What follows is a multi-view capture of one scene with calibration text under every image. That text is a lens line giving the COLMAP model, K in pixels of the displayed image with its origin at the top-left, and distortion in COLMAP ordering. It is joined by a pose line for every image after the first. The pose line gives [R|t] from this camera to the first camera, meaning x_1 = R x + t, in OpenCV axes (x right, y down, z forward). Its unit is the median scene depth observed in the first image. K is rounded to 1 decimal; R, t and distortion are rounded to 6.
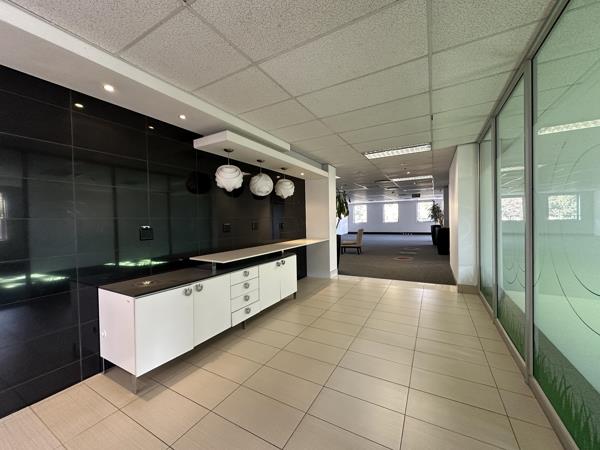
lens RADIAL K [[238.4, 0, 300.4], [0, 238.4, 224.1], [0, 0, 1]] dist [-0.000953, 0.000116]
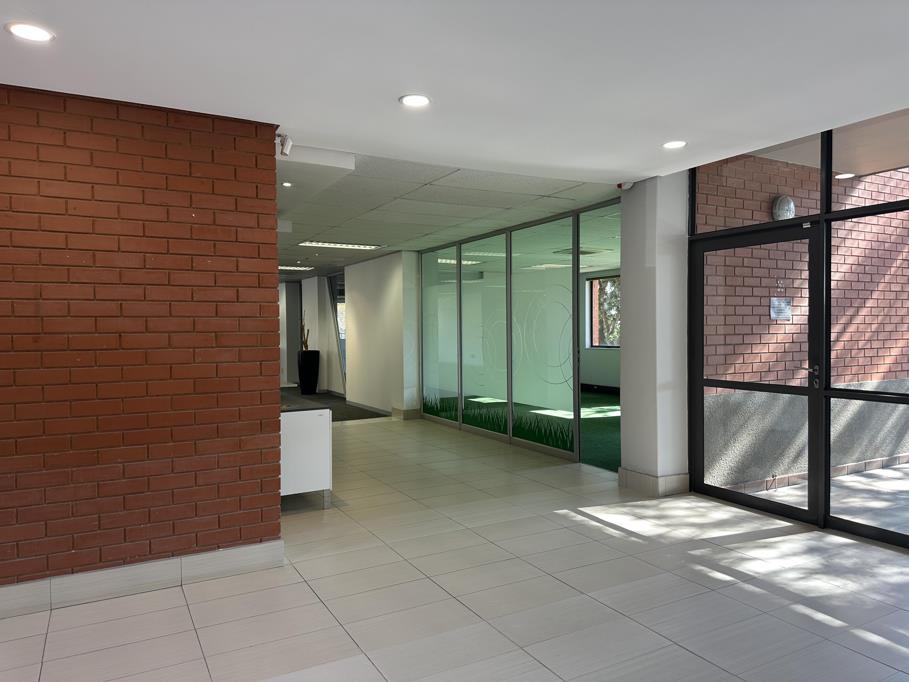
lens RADIAL K [[637.5, 0, 442.3], [0, 637.5, 340.9], [0, 0, 1]] dist [-0.001243, -0.008816]
pose [[0.547854, 0.000262, 0.836574, -1.189238], [0.015473, 0.999826, -0.010446, 0.025436], [-0.836431, 0.018668, 0.547755, -0.387053]]
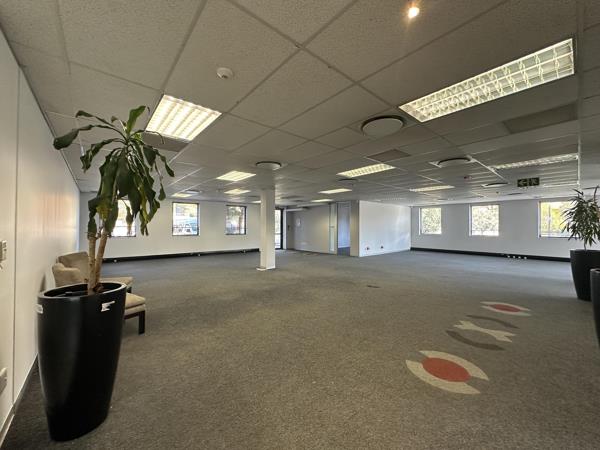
lens RADIAL K [[238.4, 0, 300.4], [0, 238.4, 224.1], [0, 0, 1]] dist [-0.000953, 0.000116]
pose [[0.938662, 0.021304, -0.344180, 0.674516], [-0.030994, 0.999262, -0.022678, -0.043486], [0.343443, 0.031955, 0.938630, 1.219394]]
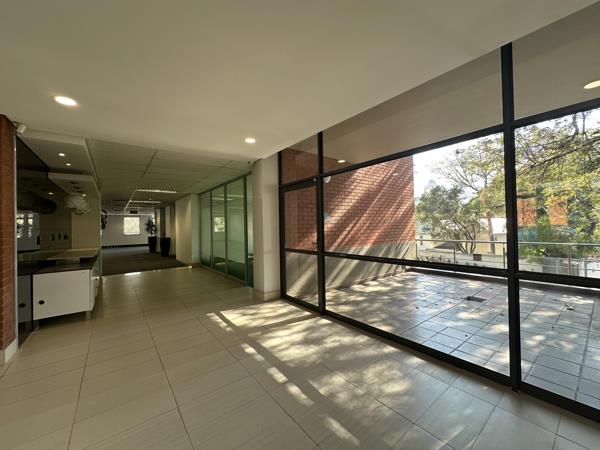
lens RADIAL K [[238.4, 0, 300.4], [0, 238.4, 224.1], [0, 0, 1]] dist [-0.000953, 0.000116]
pose [[0.387453, 0.021802, 0.921631, -0.812463], [0.033180, 0.998743, -0.037575, 0.030055], [-0.921292, 0.045139, 0.386243, -0.608777]]
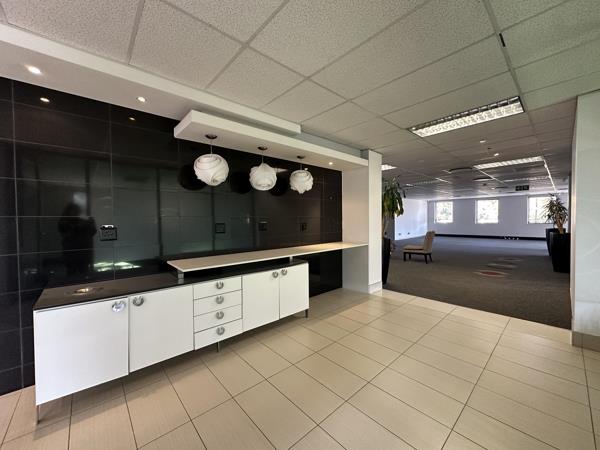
lens RADIAL K [[238.4, 0, 300.4], [0, 238.4, 224.1], [0, 0, 1]] dist [-0.000953, 0.000116]
pose [[0.947540, 0.016802, -0.319195, 0.201516], [-0.015025, 0.999855, 0.008029, -0.008367], [0.319284, -0.002812, 0.947655, 0.221458]]
